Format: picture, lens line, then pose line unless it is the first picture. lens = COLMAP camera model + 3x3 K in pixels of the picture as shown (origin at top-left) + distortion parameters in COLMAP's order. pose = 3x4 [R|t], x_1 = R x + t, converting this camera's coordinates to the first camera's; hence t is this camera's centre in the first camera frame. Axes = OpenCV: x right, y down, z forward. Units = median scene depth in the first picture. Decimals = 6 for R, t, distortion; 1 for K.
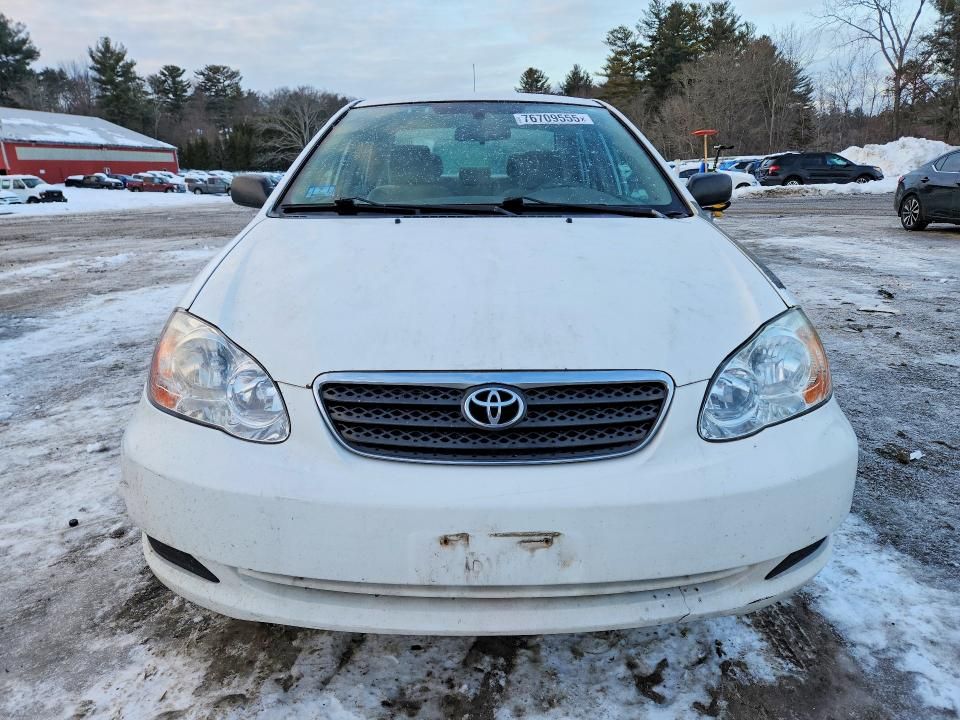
lens RADIAL K [[767.3, 0, 484.0], [0, 767.3, 360.9], [0, 0, 1]] dist [-0.001252, -0.013738]
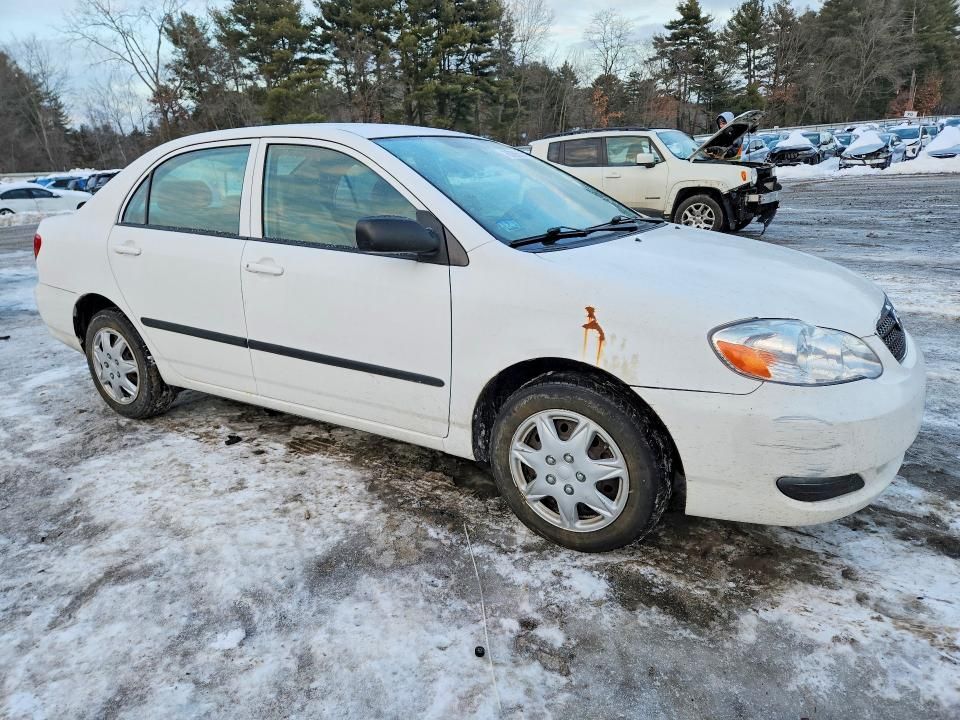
lens RADIAL K [[767.3, 0, 484.0], [0, 767.3, 360.9], [0, 0, 1]] dist [-0.001252, -0.013738]
pose [[0.428618, -0.218150, 0.876754, -0.303297], [0.230067, 0.964776, 0.127578, -0.046931], [-0.873702, 0.147030, 0.463710, 0.149564]]
